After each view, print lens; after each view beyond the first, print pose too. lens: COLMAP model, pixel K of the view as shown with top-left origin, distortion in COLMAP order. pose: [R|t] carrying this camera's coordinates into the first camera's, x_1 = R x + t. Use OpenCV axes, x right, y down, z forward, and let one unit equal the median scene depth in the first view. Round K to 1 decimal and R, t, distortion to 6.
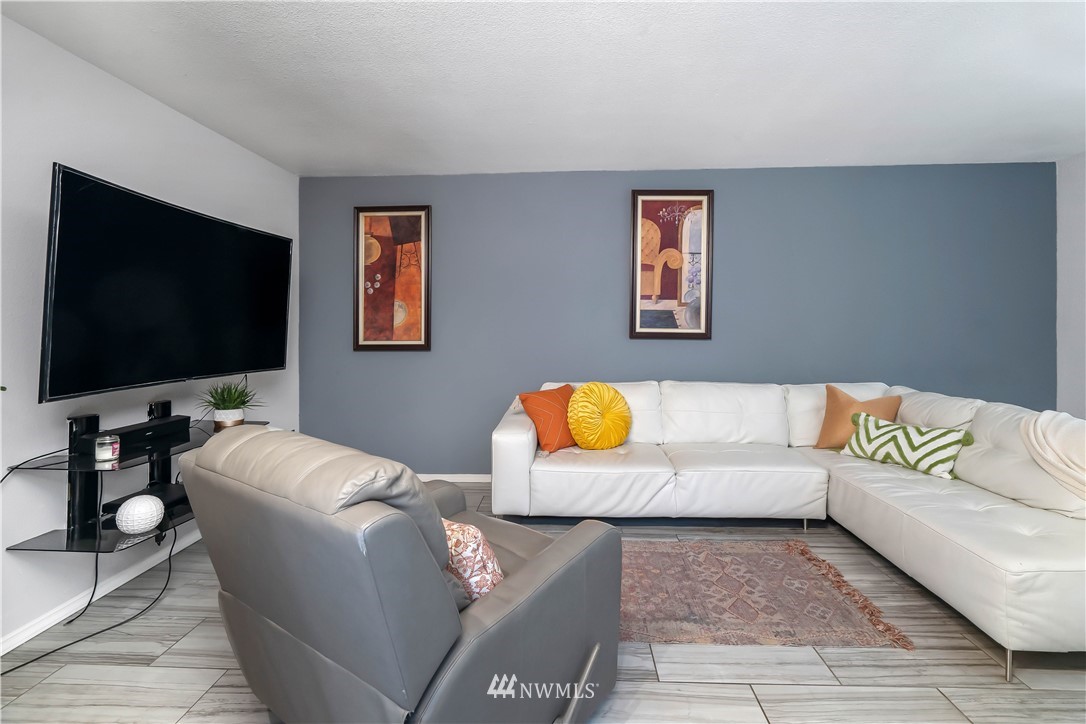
lens RADIAL K [[498.3, 0, 541.4], [0, 498.3, 341.3], [0, 0, 1]] dist [-0.002460, -0.000121]
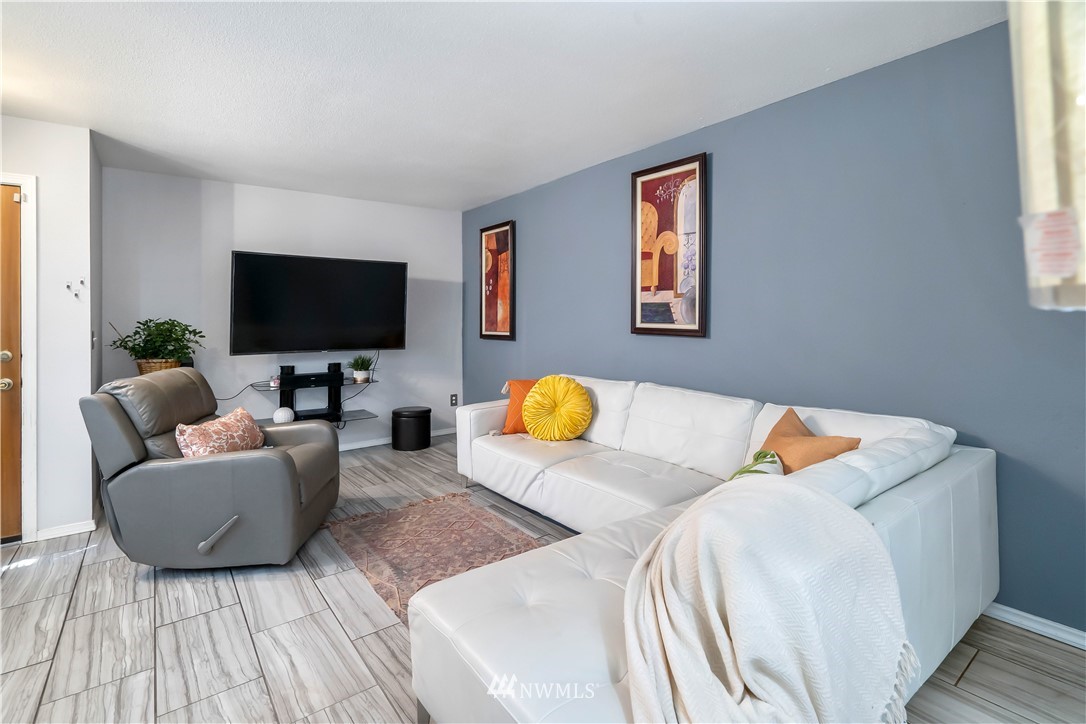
lens RADIAL K [[507.9, 0, 544.6], [0, 507.9, 338.2], [0, 0, 1]] dist [-0.028901, -0.000008]
pose [[0.657935, 0.028622, -0.752530, 0.785658], [-0.018589, 0.999590, 0.021766, -0.016005], [0.752845, -0.000332, 0.658198, 0.261484]]
